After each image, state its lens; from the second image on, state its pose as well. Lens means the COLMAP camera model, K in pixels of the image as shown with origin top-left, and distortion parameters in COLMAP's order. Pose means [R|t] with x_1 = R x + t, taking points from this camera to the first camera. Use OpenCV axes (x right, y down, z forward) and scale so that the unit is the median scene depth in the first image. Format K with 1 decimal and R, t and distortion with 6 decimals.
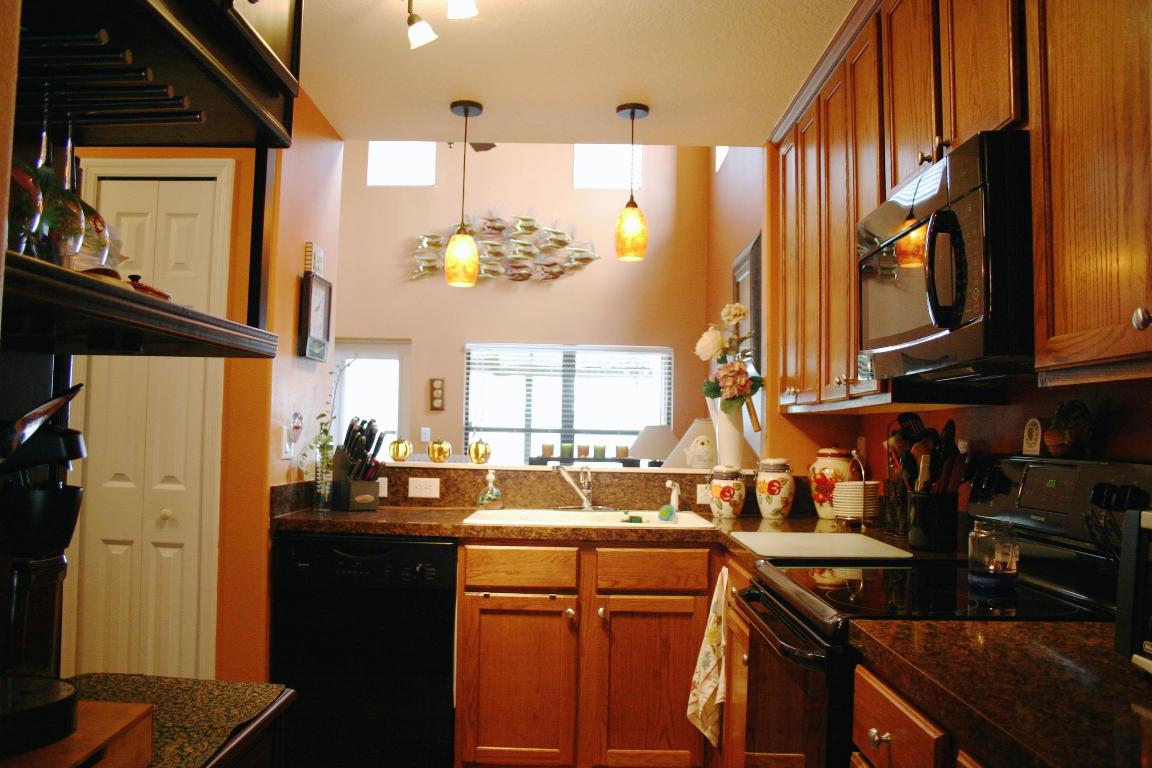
lens RADIAL K [[929.3, 0, 572.6], [0, 929.3, 380.2], [0, 0, 1]] dist [-0.146358, 0.117773]
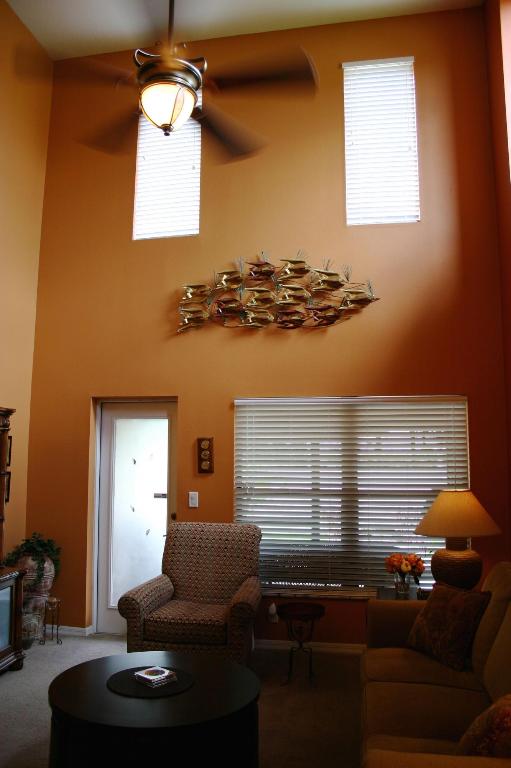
lens RADIAL K [[619.5, 0, 254.5], [0, 619.5, 377.1], [0, 0, 1]] dist [-0.146358, 0.117773]
pose [[0.981131, -0.041198, -0.188905, 0.020638], [0.027089, 0.996689, -0.076669, -0.013758], [0.191438, 0.070105, 0.978998, 0.400988]]
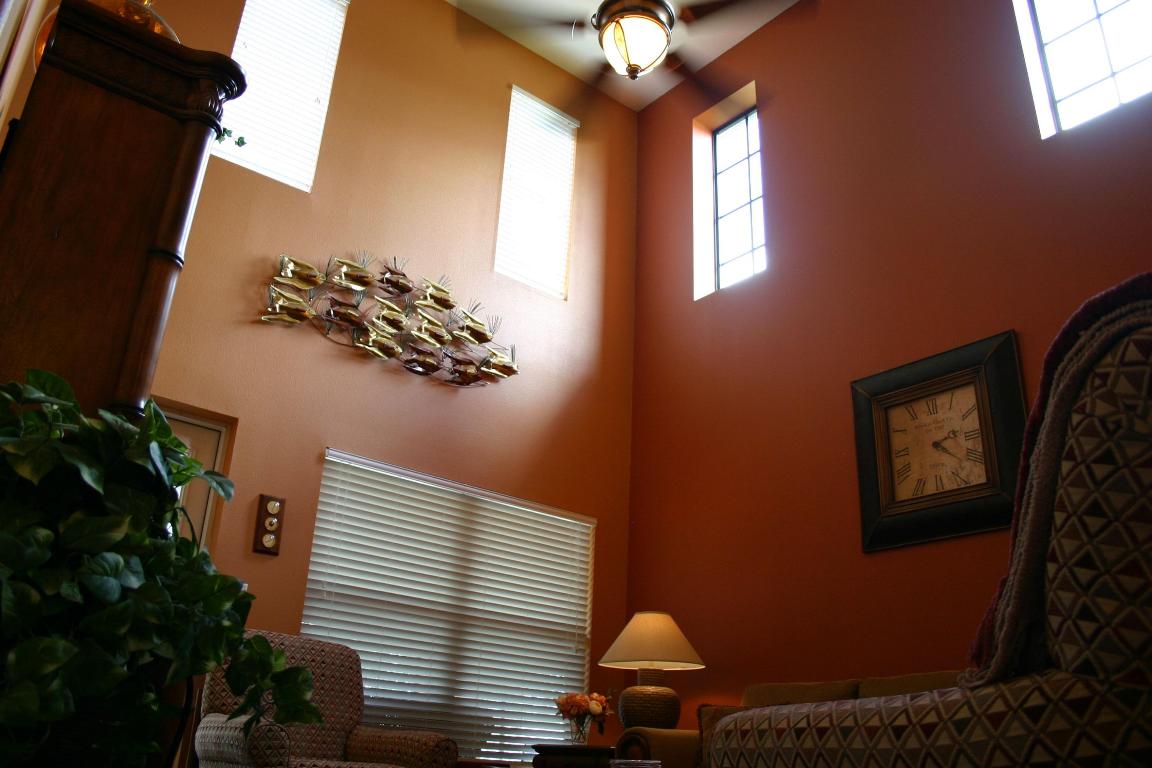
lens RADIAL K [[929.3, 0, 577.0], [0, 929.3, 378.9], [0, 0, 1]] dist [-0.146358, 0.117773]
pose [[0.785127, 0.258757, 0.562690, -0.329133], [-0.071640, 0.940385, -0.332481, 0.100706], [-0.615177, 0.220729, 0.756859, 0.451668]]
